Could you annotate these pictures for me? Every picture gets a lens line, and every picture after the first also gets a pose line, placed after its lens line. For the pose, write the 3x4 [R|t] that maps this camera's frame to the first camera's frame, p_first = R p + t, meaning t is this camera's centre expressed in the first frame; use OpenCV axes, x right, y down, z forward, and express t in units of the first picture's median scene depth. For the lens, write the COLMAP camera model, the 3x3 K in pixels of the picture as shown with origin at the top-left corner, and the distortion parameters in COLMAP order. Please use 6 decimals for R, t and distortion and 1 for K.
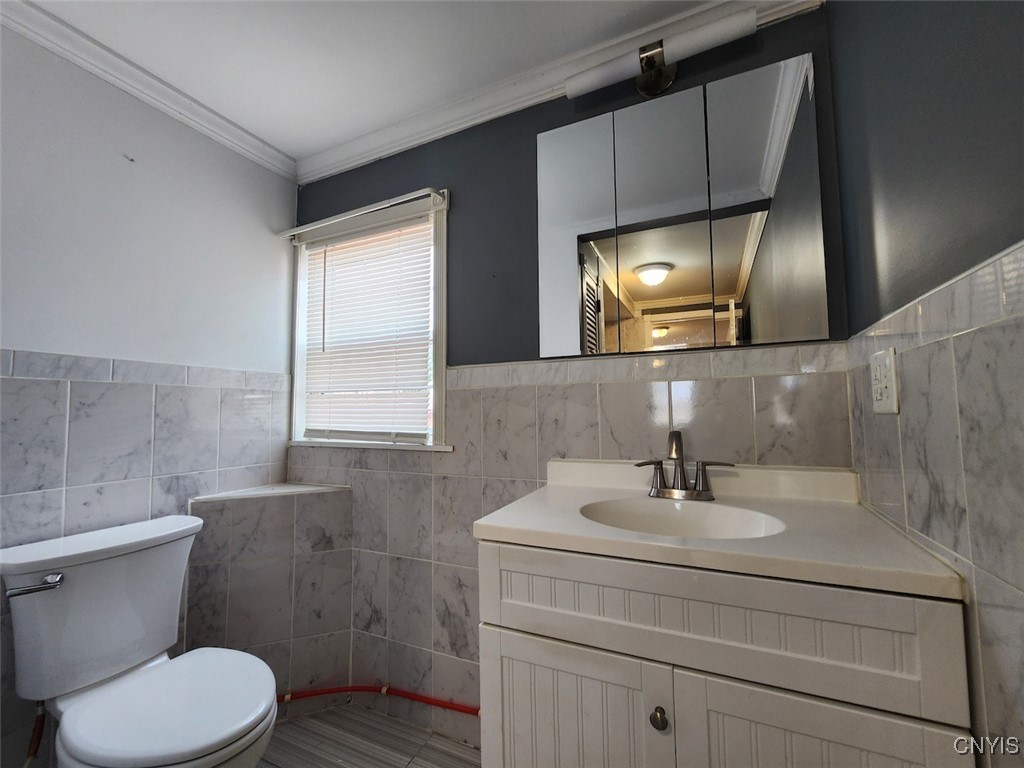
lens RADIAL K [[420.9, 0, 514.6], [0, 420.9, 384.1], [0, 0, 1]] dist [-0.001060, 0.000061]
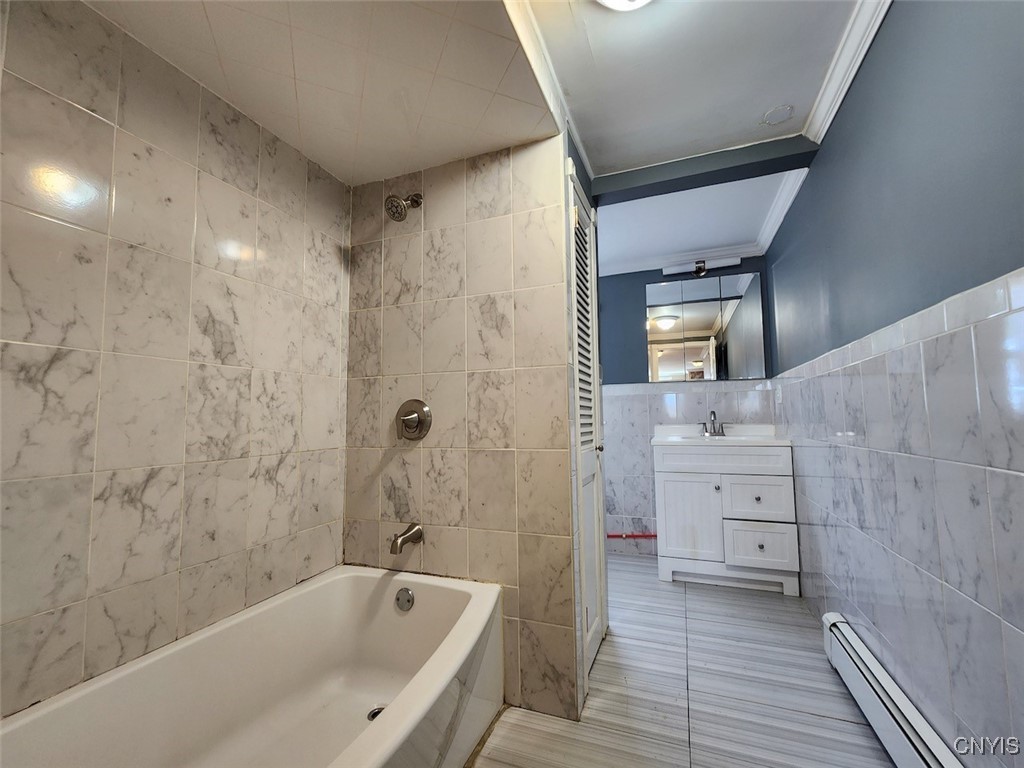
lens RADIAL K [[420.9, 0, 513.9], [0, 420.9, 385.9], [0, 0, 1]] dist [-0.001060, 0.000061]
pose [[0.998033, 0.009020, 0.062040, -0.854971], [-0.007940, 0.999813, -0.017626, 0.005938], [-0.062188, 0.017098, 0.997918, -1.314688]]
